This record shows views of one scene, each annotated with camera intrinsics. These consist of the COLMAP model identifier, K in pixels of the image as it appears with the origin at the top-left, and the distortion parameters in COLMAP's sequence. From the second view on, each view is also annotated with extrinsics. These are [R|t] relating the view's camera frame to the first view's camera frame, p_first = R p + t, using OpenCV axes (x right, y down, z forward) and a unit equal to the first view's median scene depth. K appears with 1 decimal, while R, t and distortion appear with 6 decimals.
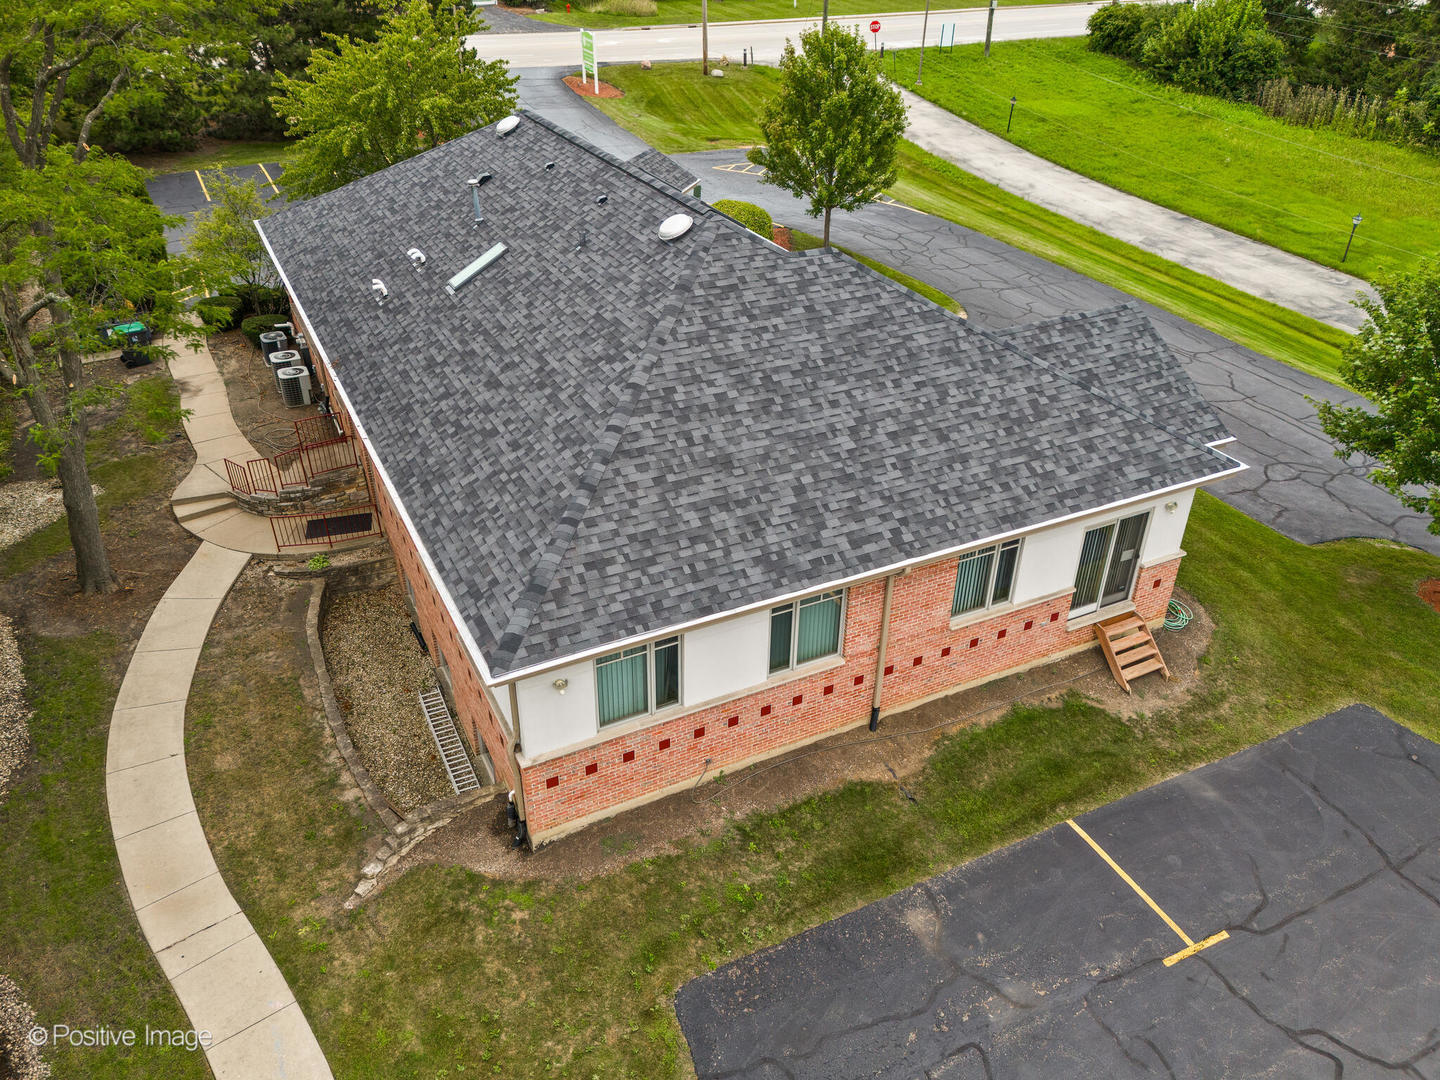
lens RADIAL K [[1072.5, 0, 719.2], [0, 1072.5, 546.3], [0, 0, 1]] dist [0.053718, -0.056843]
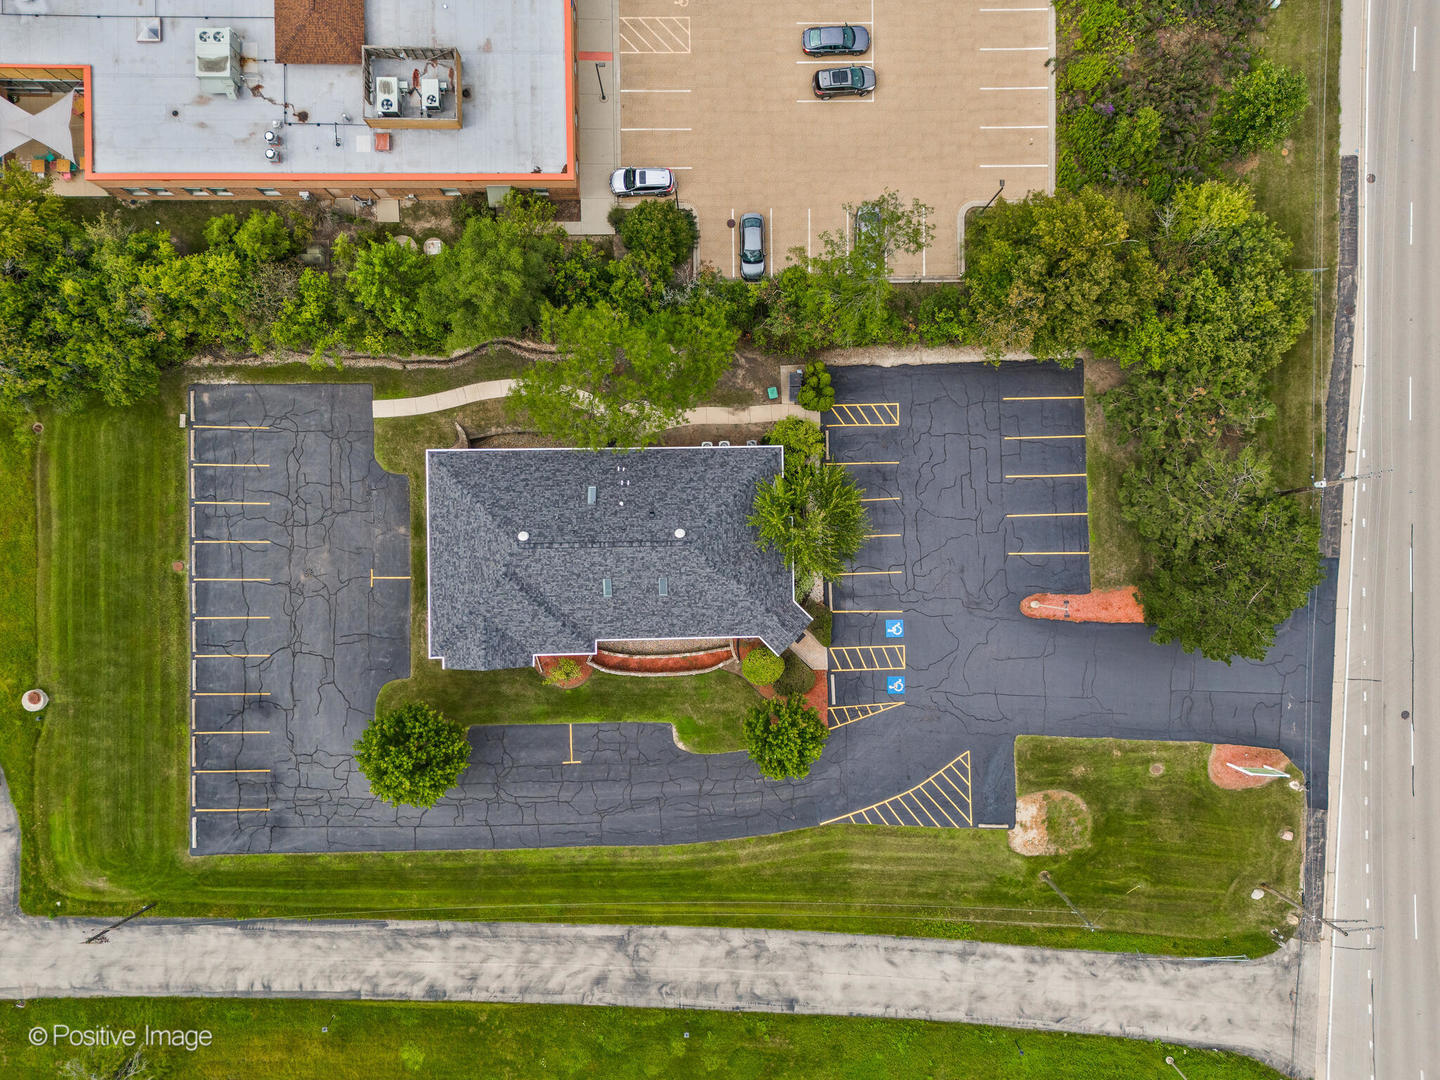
lens RADIAL K [[1072.5, 0, 739.7], [0, 1072.5, 513.3], [0, 0, 1]] dist [0.053718, -0.056843]
pose [[-0.432457, 0.900415, -0.047268, -0.214613], [-0.509132, -0.200591, 0.836987, -3.127000], [0.744154, 0.386026, 0.545177, -0.368456]]
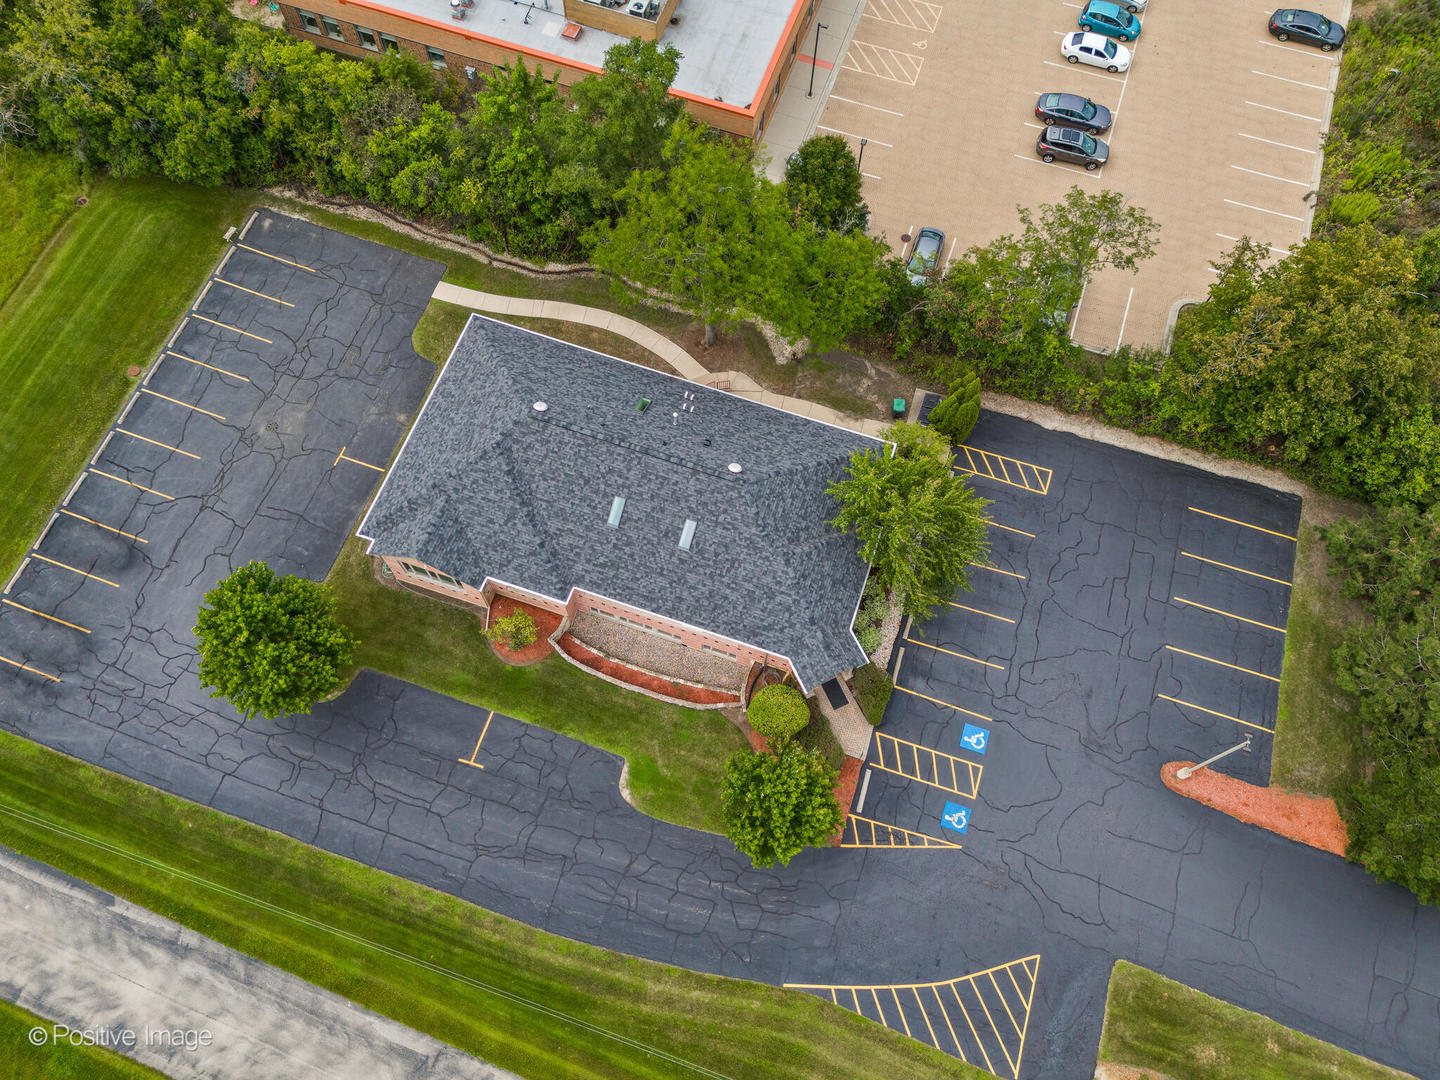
lens RADIAL K [[1072.5, 0, 731.9], [0, 1072.5, 530.4], [0, 0, 1]] dist [0.053718, -0.056843]
pose [[-0.709806, 0.630230, -0.314618, 0.573512], [-0.401710, 0.004723, 0.915755, -2.560852], [0.578622, 0.776394, 0.249818, 0.734217]]
